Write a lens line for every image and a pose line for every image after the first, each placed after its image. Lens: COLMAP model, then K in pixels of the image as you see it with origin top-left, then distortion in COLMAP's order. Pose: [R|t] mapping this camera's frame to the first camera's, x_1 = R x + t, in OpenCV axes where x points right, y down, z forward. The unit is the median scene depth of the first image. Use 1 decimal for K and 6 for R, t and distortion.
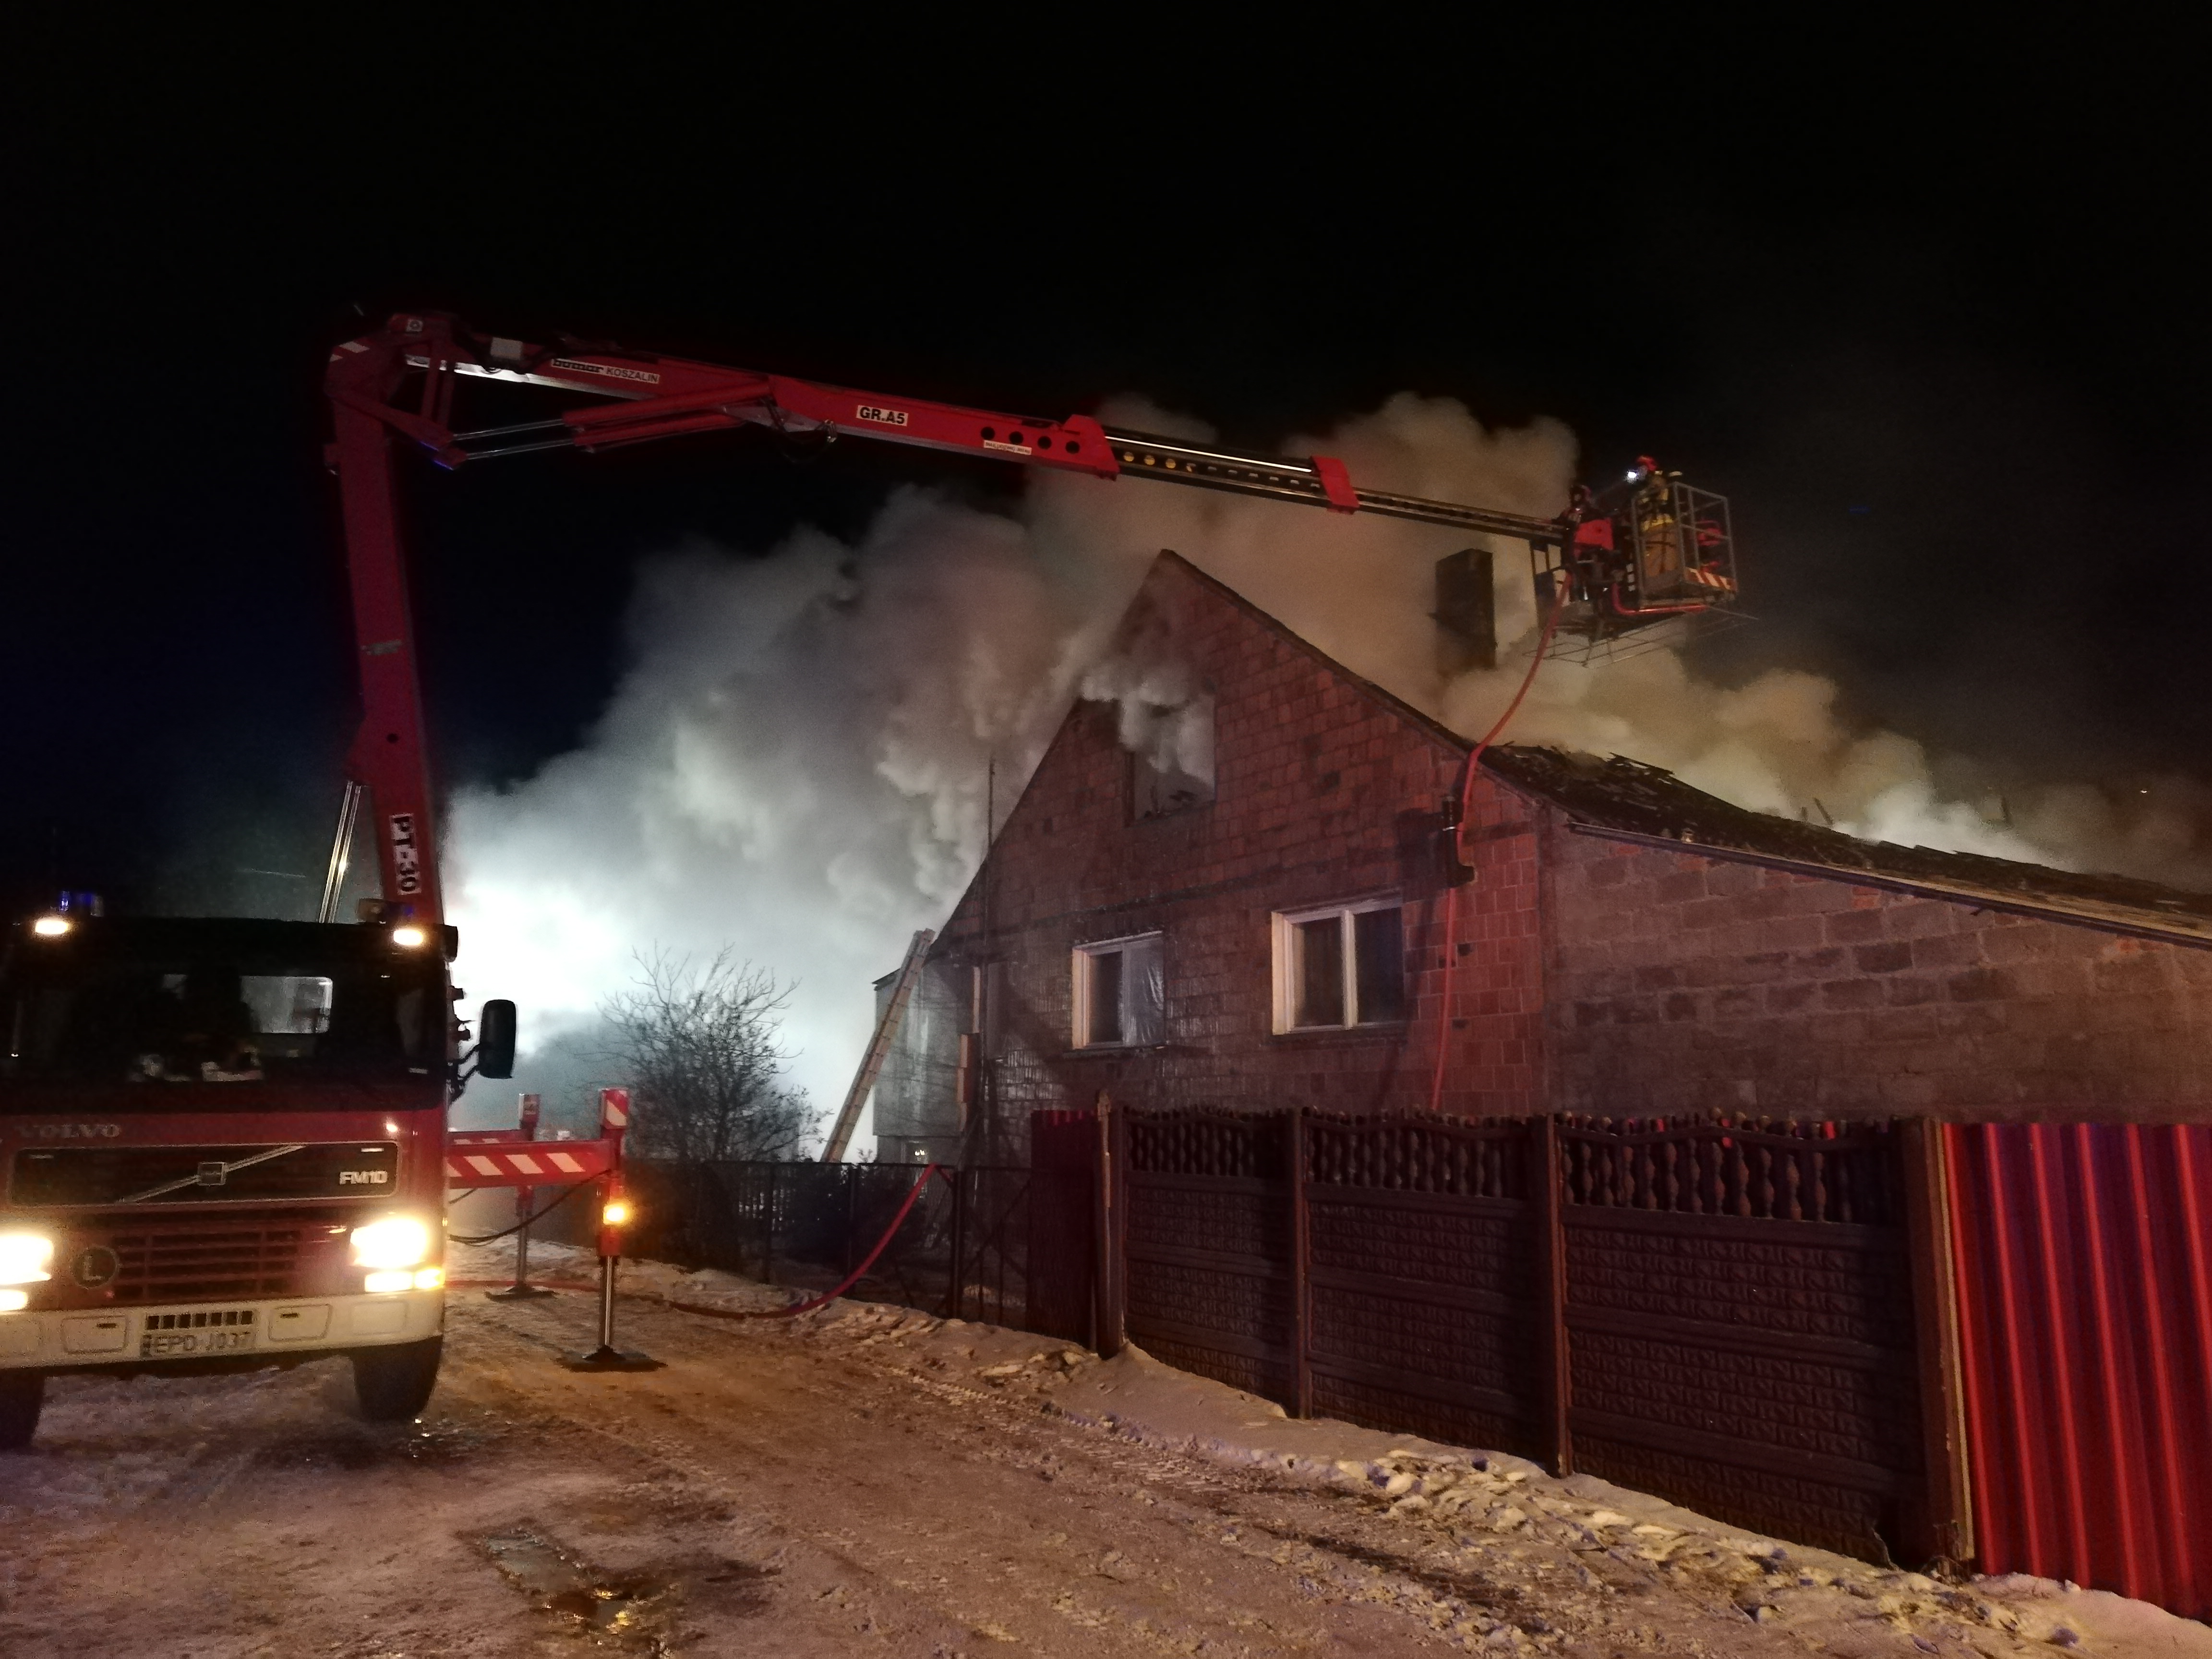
lens RADIAL K [[1633.2, 0, 1106.7], [0, 1633.2, 788.4], [0, 0, 1]] dist [0.073272, -0.098711]
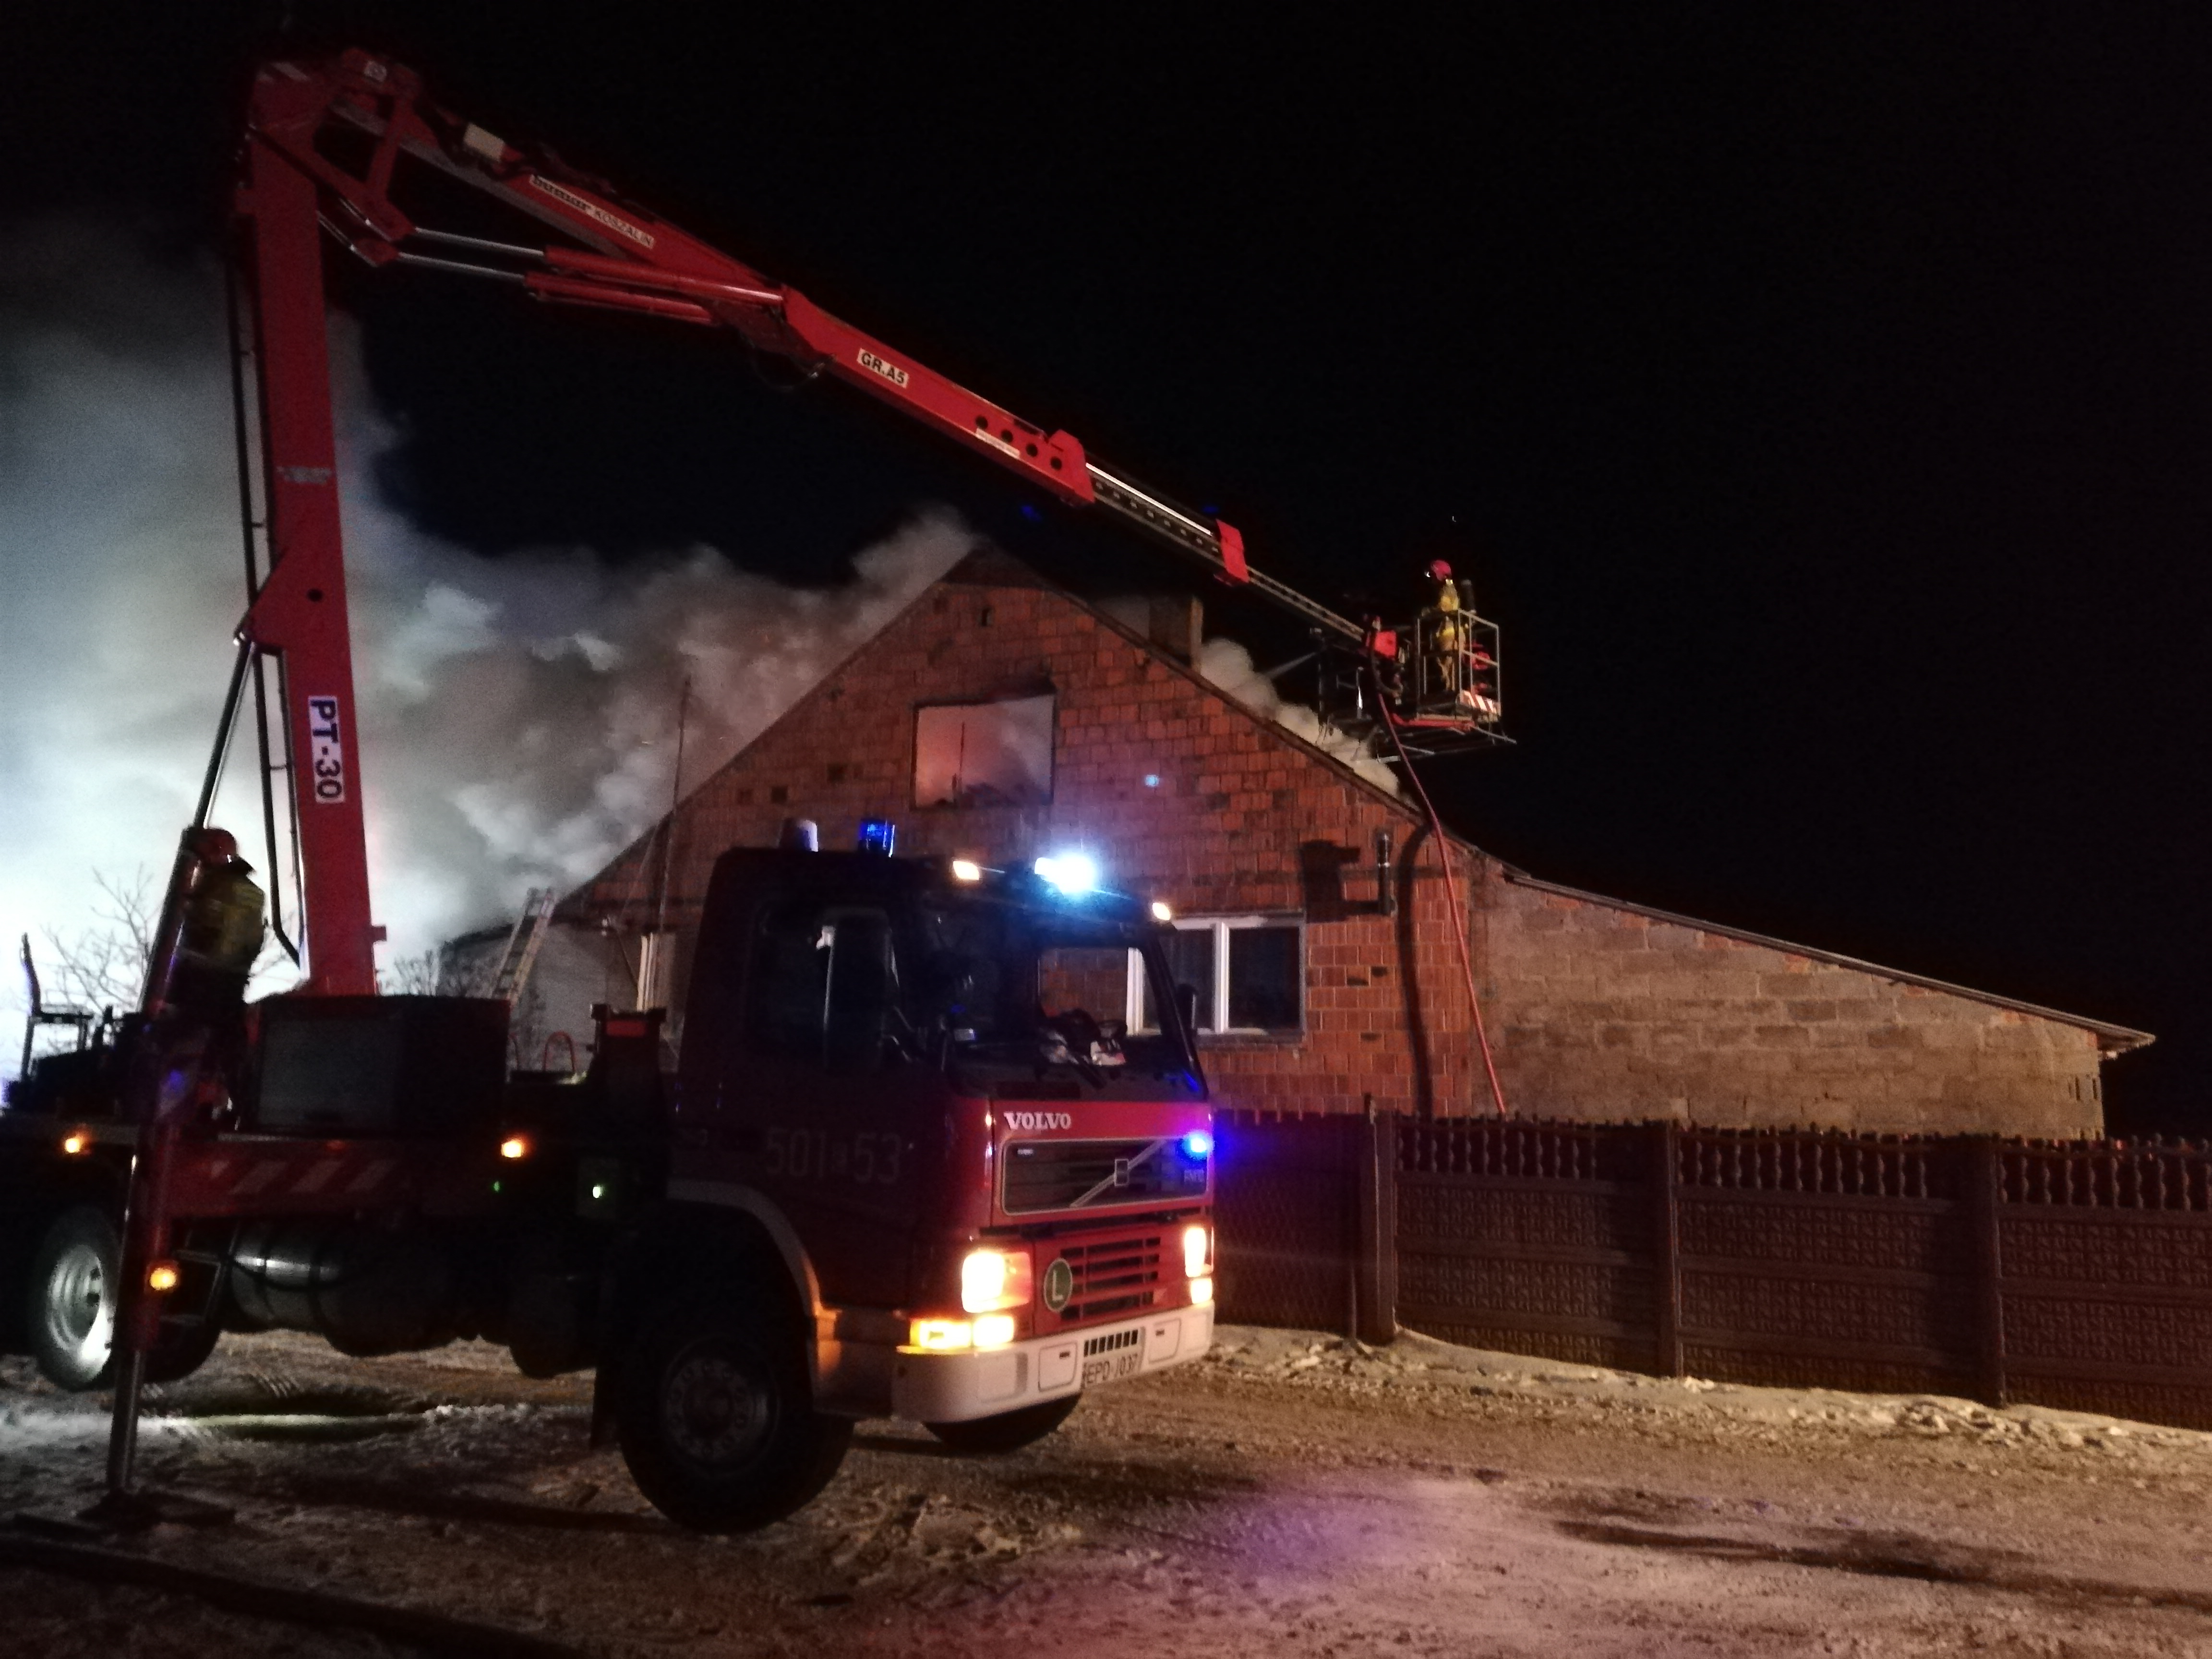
lens RADIAL K [[1633.2, 0, 1106.7], [0, 1633.2, 788.4], [0, 0, 1]] dist [0.073272, -0.098711]
pose [[0.823919, 0.131170, 0.551318, -0.724070], [-0.136424, 0.990143, -0.031697, 0.043067], [-0.550042, -0.049097, 0.833693, 0.206517]]
